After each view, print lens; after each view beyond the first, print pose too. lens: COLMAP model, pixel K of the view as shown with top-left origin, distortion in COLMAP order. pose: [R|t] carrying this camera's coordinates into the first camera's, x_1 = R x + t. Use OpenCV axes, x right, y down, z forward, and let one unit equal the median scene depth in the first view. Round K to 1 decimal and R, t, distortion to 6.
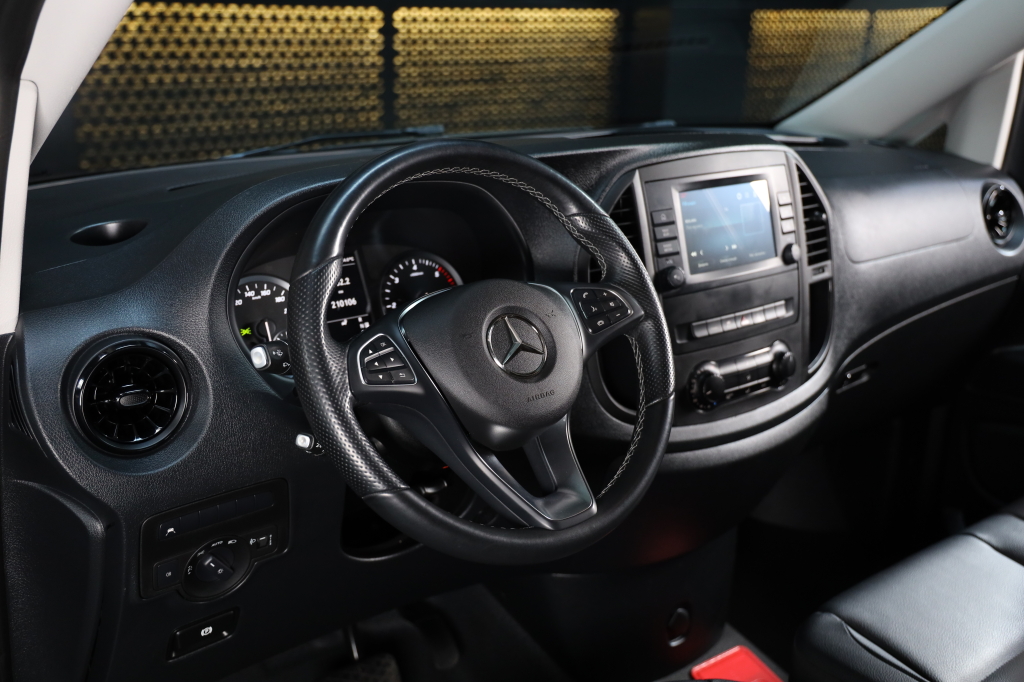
lens RADIAL K [[1075.9, 0, 507.6], [0, 1075.9, 343.1], [0, 0, 1]] dist [0.107467, 0.000000]
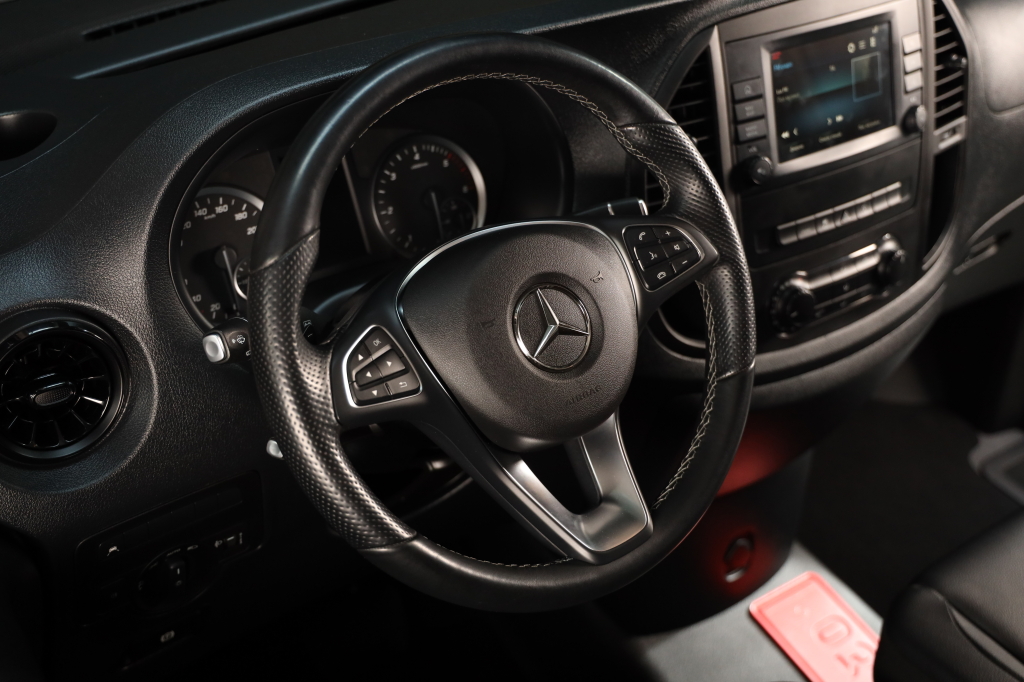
lens RADIAL K [[1268.4, 0, 513.9], [0, 1268.4, 341.2], [0, 0, 1]] dist [0.172752, 0.000000]
pose [[0.999909, 0.008055, -0.010867, -0.006806], [-0.005421, 0.974656, 0.223641, -0.149854], [0.012393, -0.223562, 0.974611, 0.095861]]
